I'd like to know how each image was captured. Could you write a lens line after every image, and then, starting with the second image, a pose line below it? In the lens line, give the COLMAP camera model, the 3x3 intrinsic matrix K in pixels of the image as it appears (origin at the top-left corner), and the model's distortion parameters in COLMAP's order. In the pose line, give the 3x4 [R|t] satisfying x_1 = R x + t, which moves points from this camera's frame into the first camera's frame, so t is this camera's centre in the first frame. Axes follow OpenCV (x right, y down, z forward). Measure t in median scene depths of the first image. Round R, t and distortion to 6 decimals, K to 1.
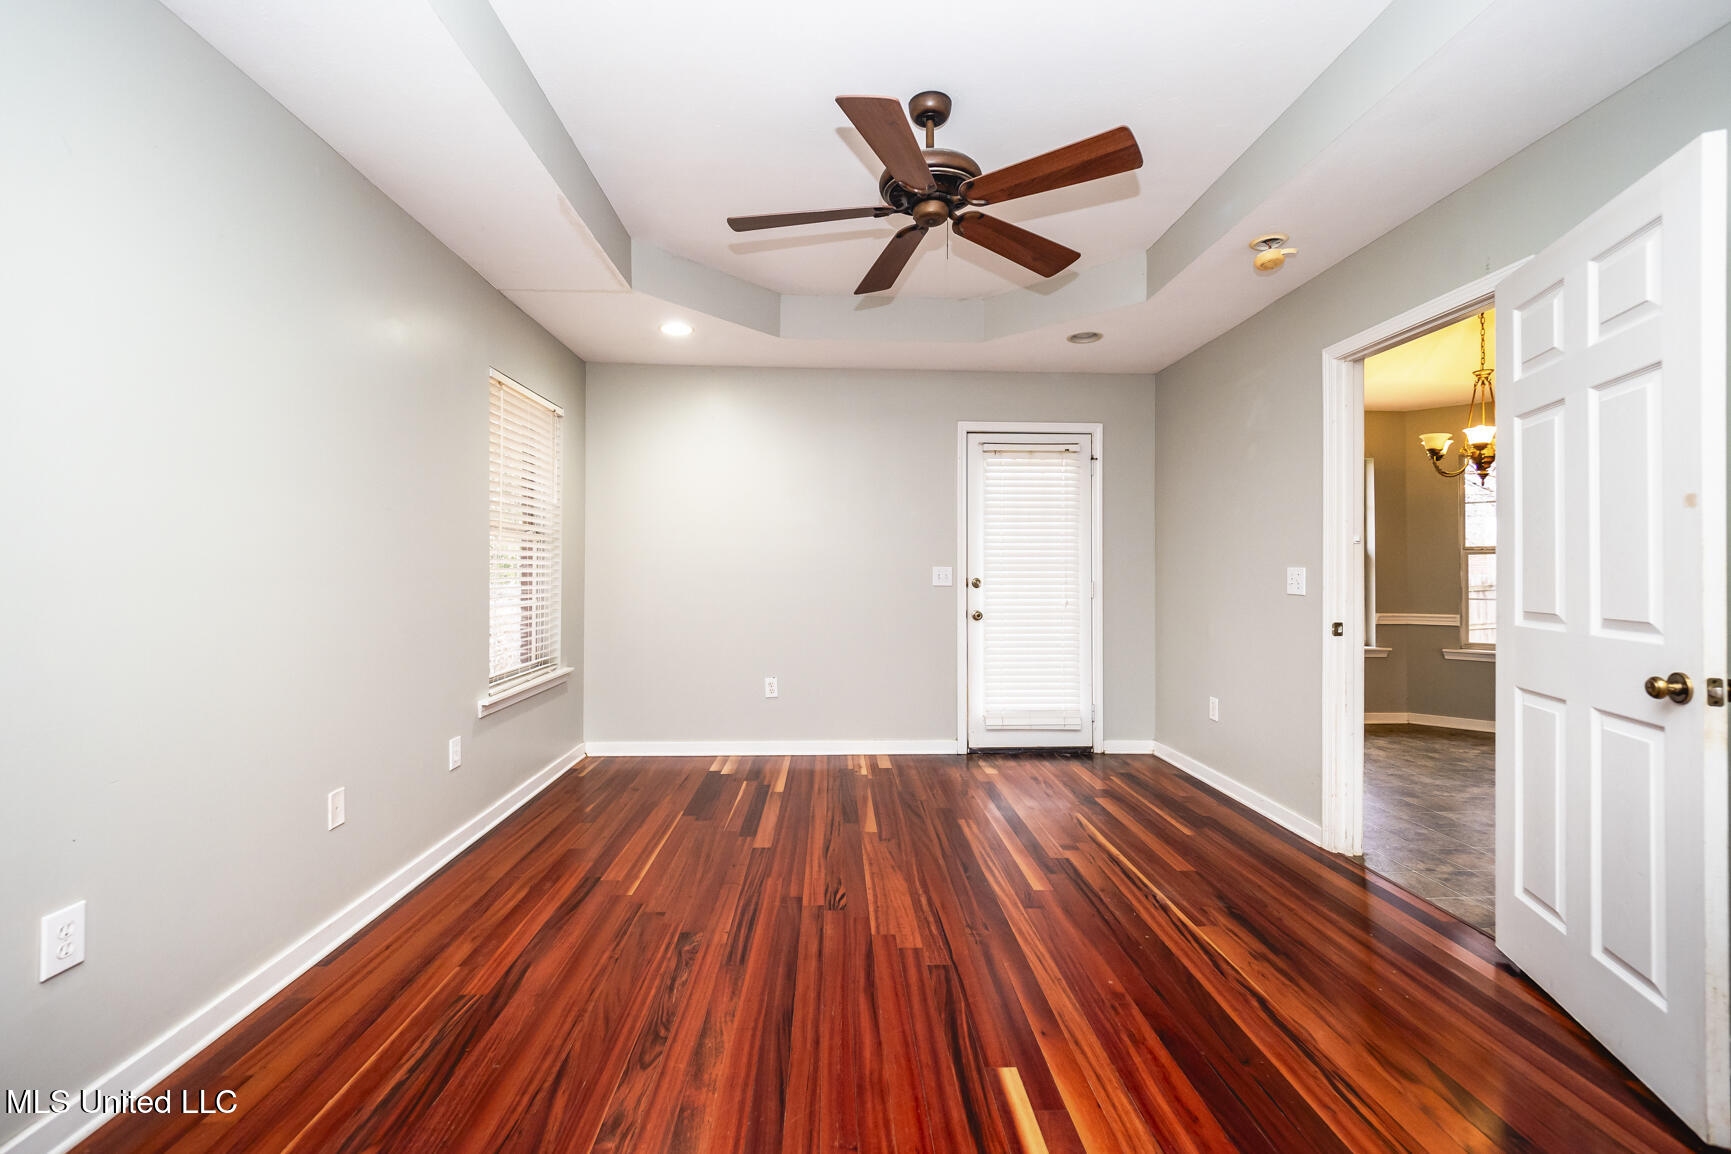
lens RADIAL K [[743.8, 0, 862.7], [0, 743.8, 559.6], [0, 0, 1]] dist [-0.006557, -0.000481]
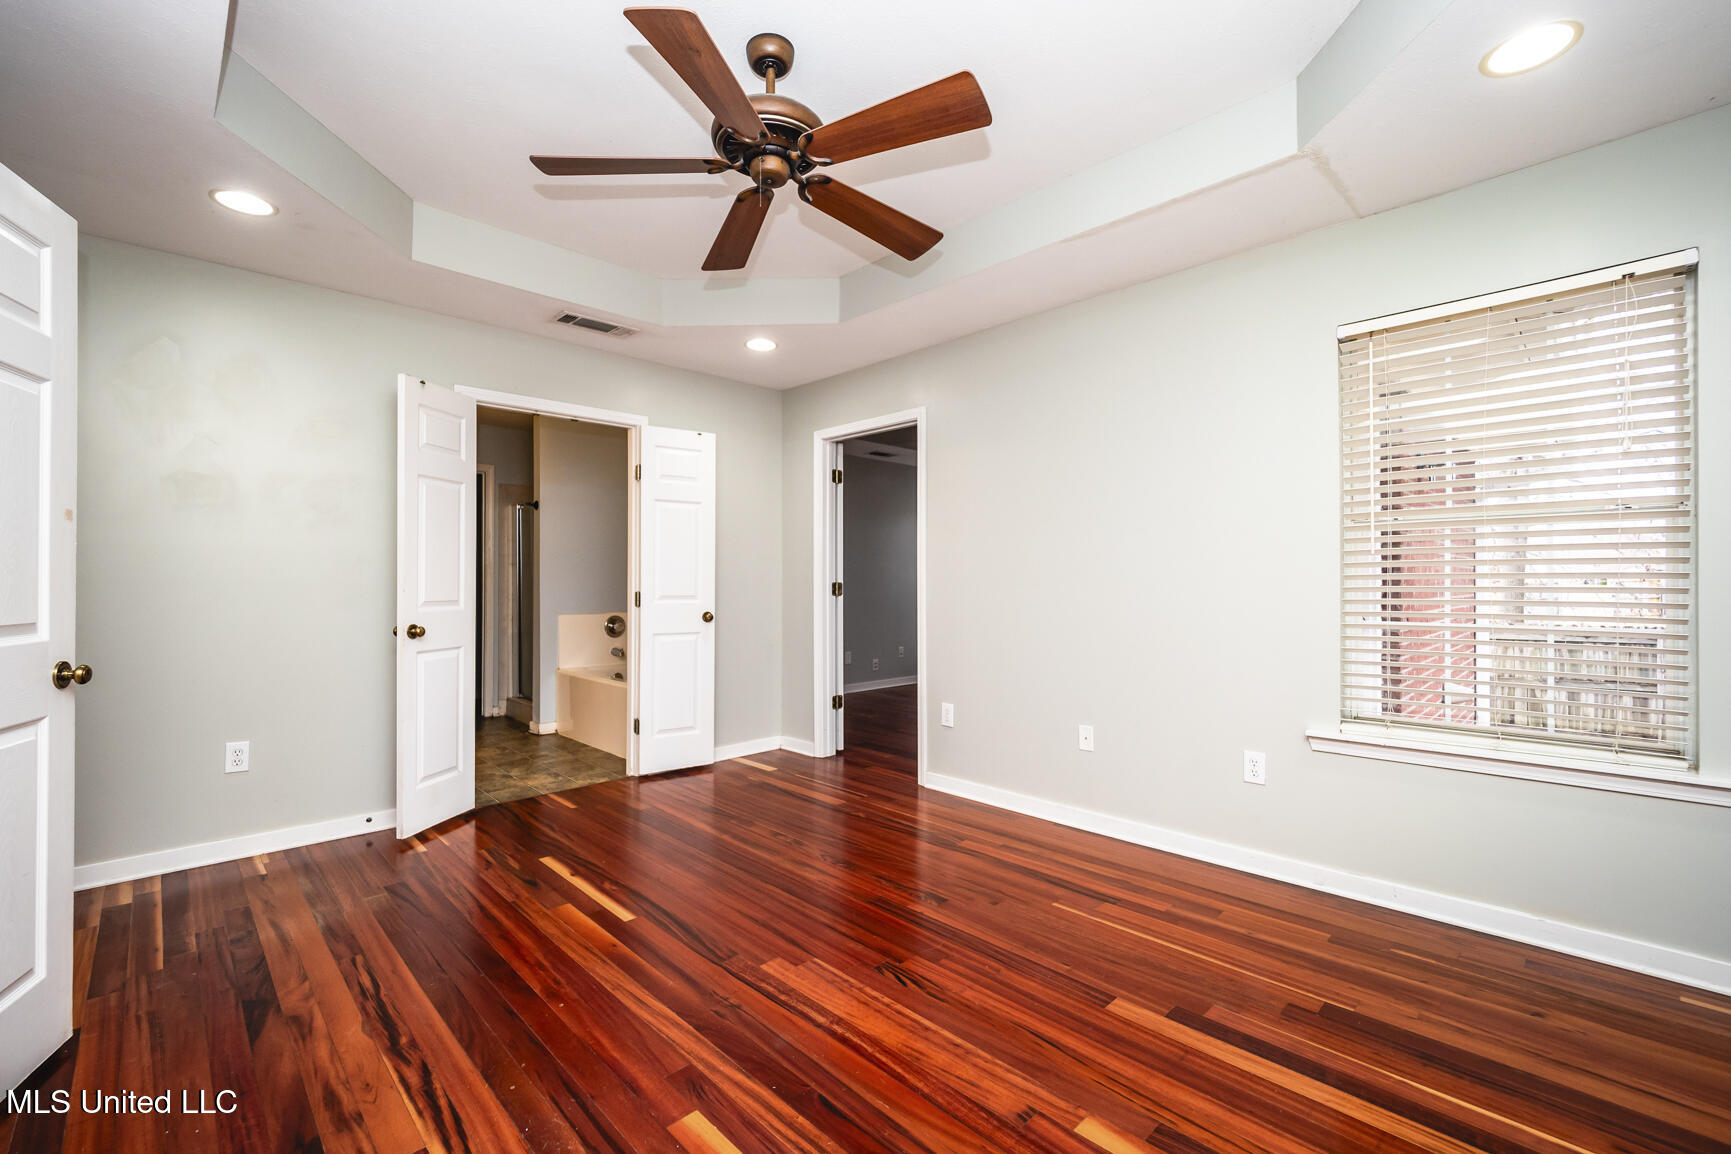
lens RADIAL K [[743.8, 0, 862.7], [0, 743.8, 559.6], [0, 0, 1]] dist [-0.006557, -0.000481]
pose [[-0.748860, -0.020265, -0.662418, 0.620540], [0.006498, 0.999260, -0.037916, 0.026447], [0.662696, -0.032698, -0.748174, 1.795837]]
